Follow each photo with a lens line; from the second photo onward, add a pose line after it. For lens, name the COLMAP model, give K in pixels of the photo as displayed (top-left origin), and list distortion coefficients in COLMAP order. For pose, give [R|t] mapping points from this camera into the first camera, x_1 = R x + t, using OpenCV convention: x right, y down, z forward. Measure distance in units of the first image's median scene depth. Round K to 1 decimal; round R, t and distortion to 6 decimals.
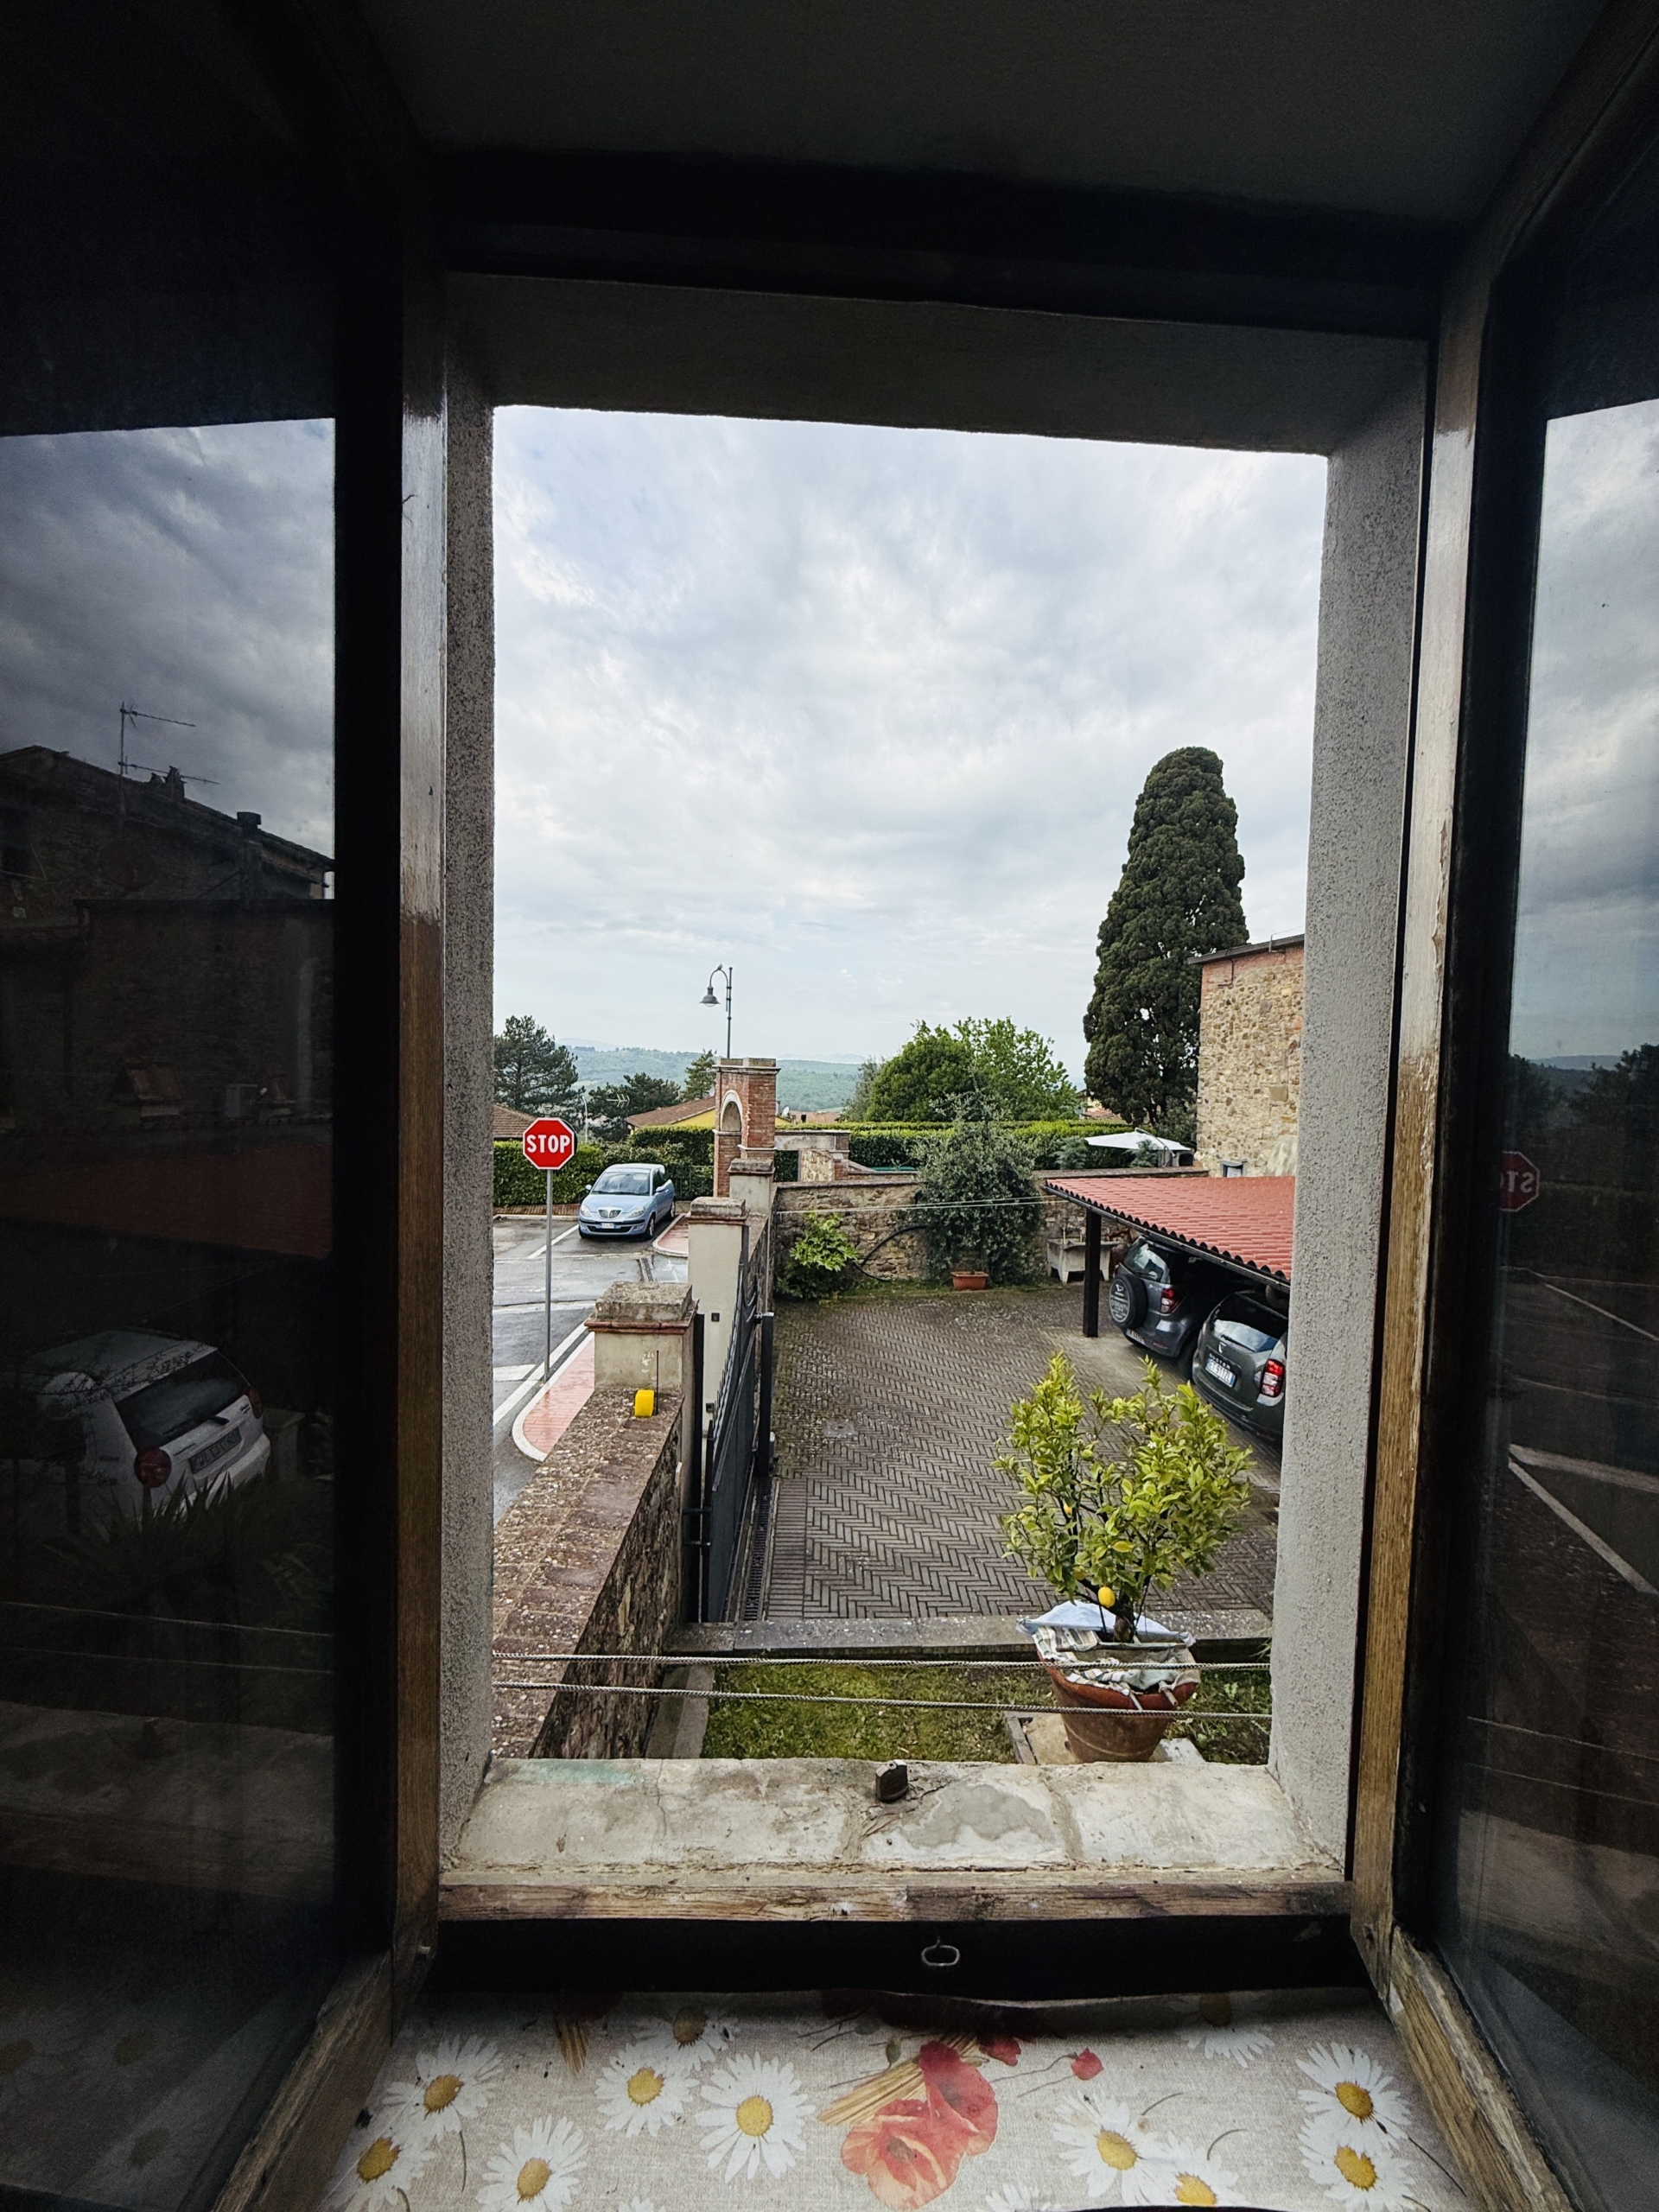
lens RADIAL K [[880.3, 0, 843.0], [0, 880.3, 1098.7], [0, 0, 1]] dist [-0.002959, -0.000046]
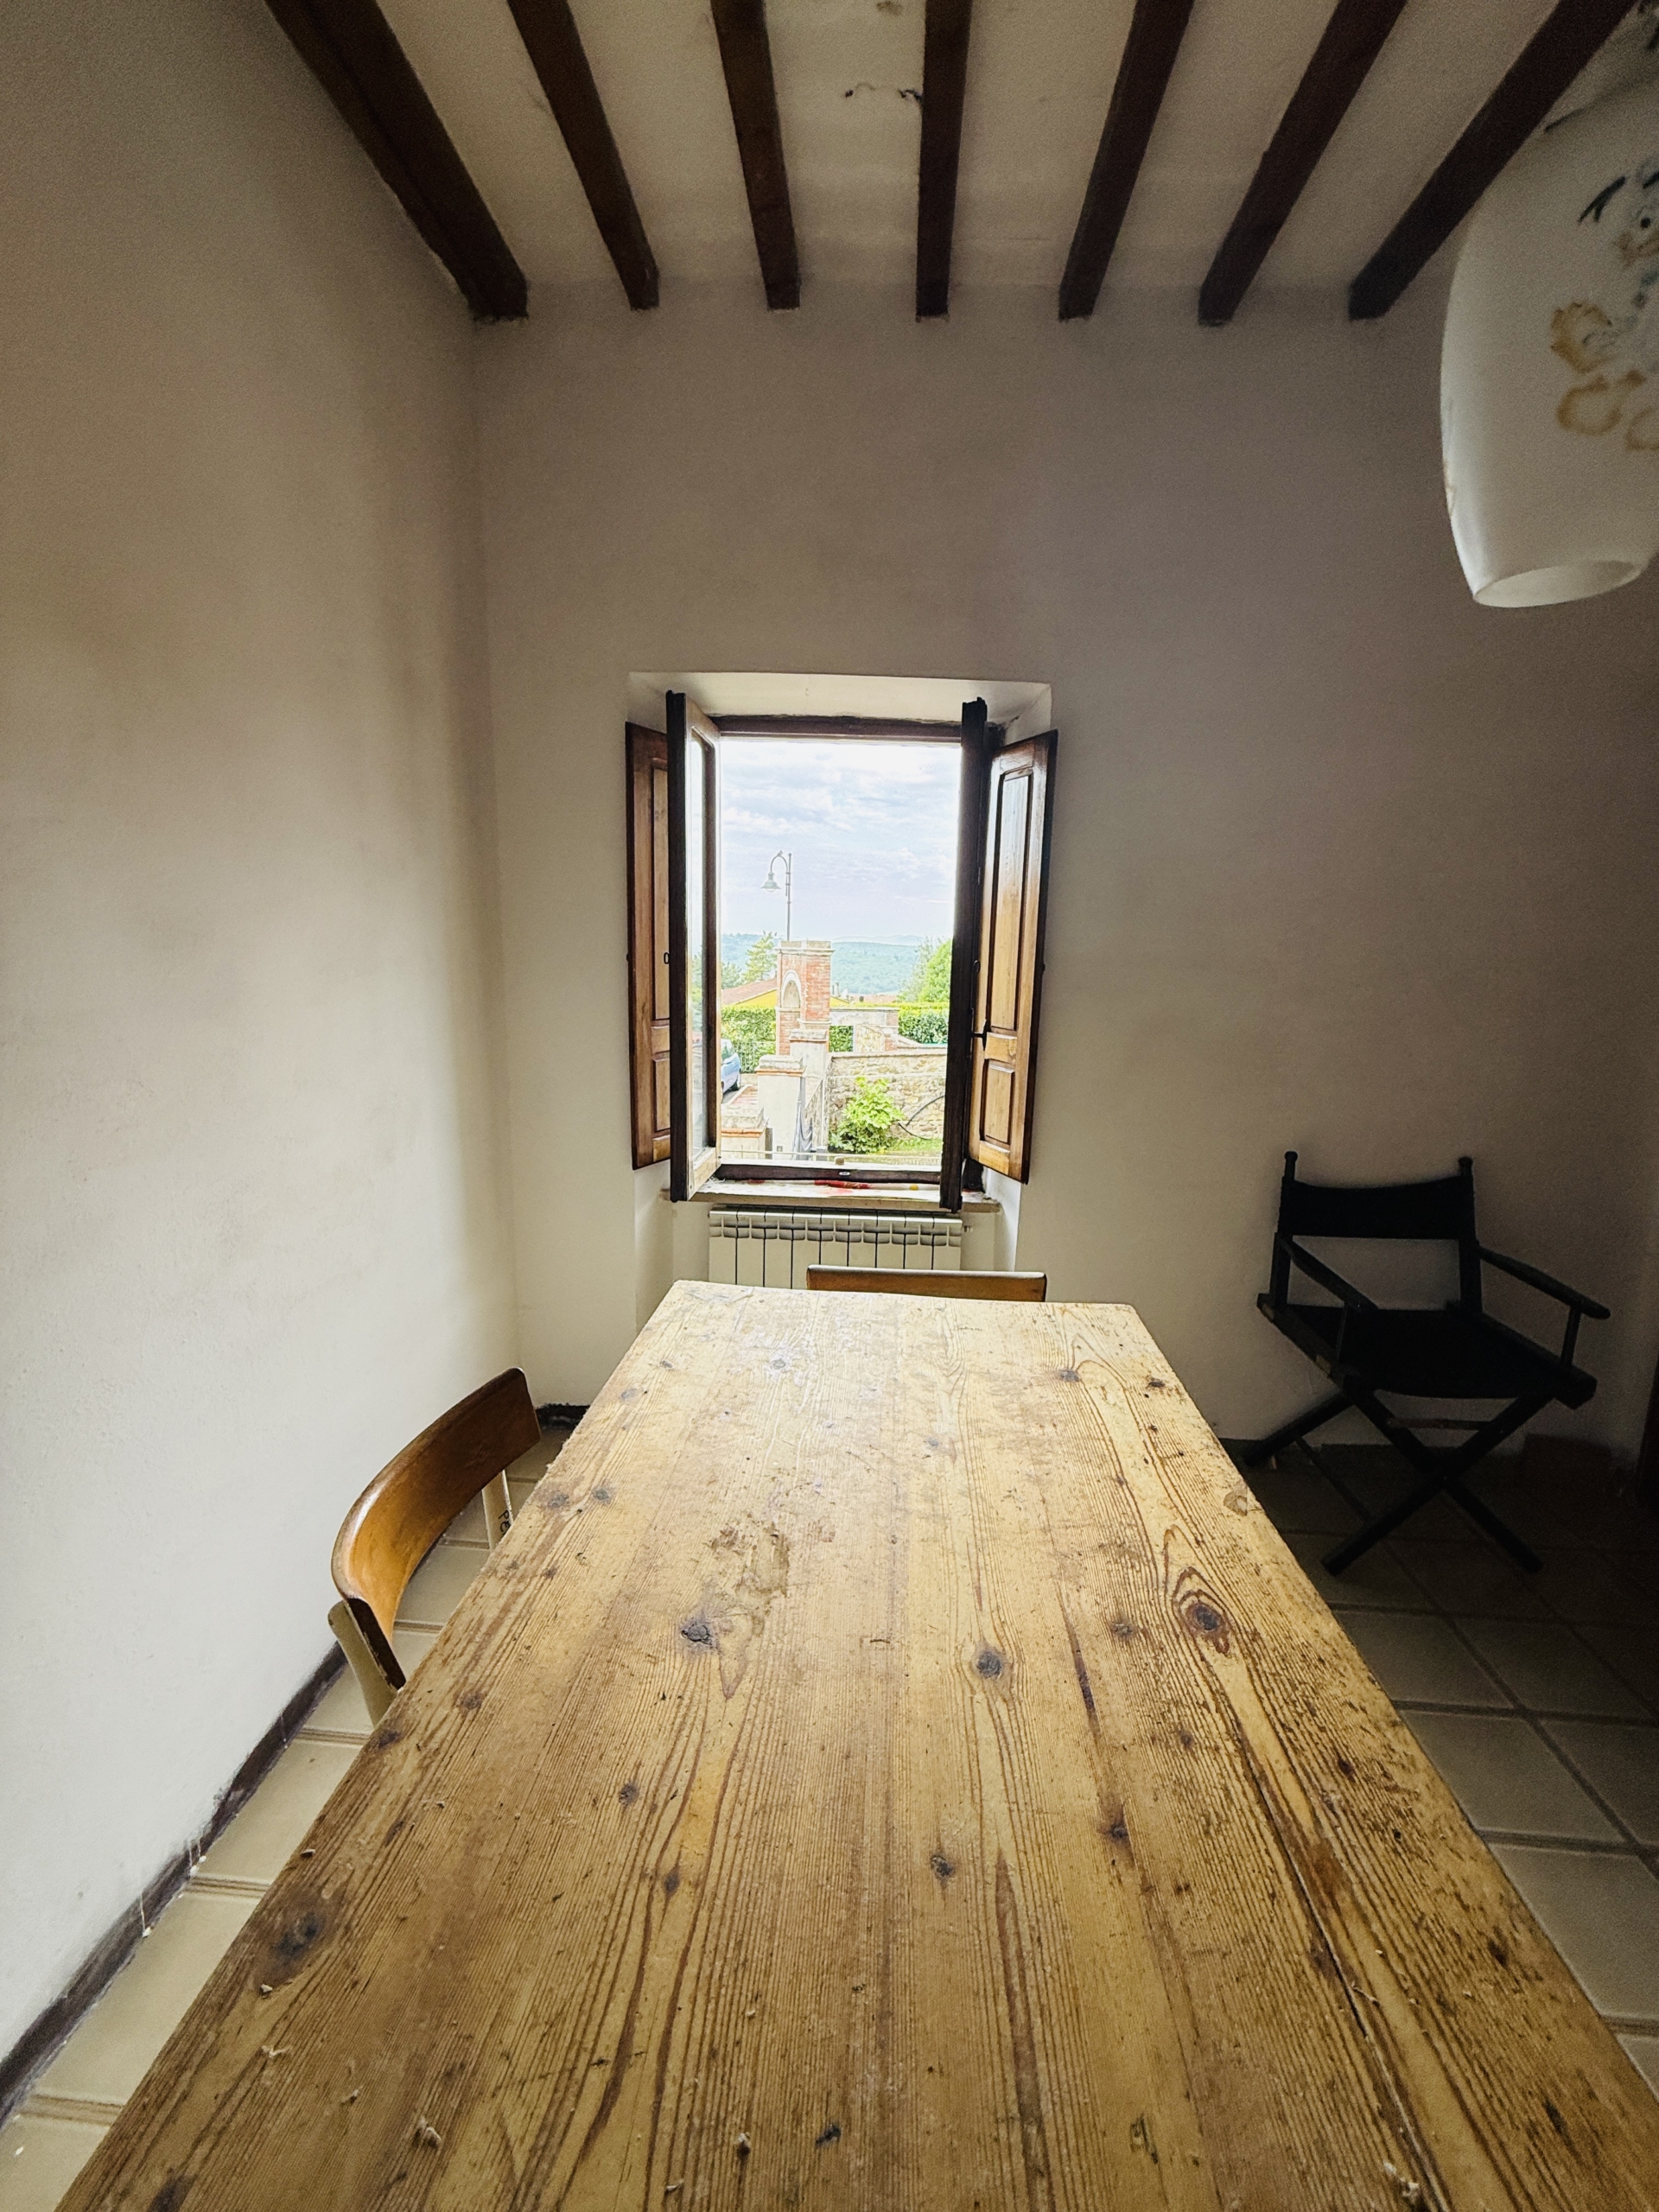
lens RADIAL K [[880.3, 0, 830.2], [0, 880.3, 1118.2], [0, 0, 1]] dist [-0.002959, -0.000046]
pose [[0.996668, 0.008647, -0.081108, 0.012967], [0.003910, 0.988157, 0.153399, 0.004708], [0.081474, -0.153205, 0.984830, -0.104253]]
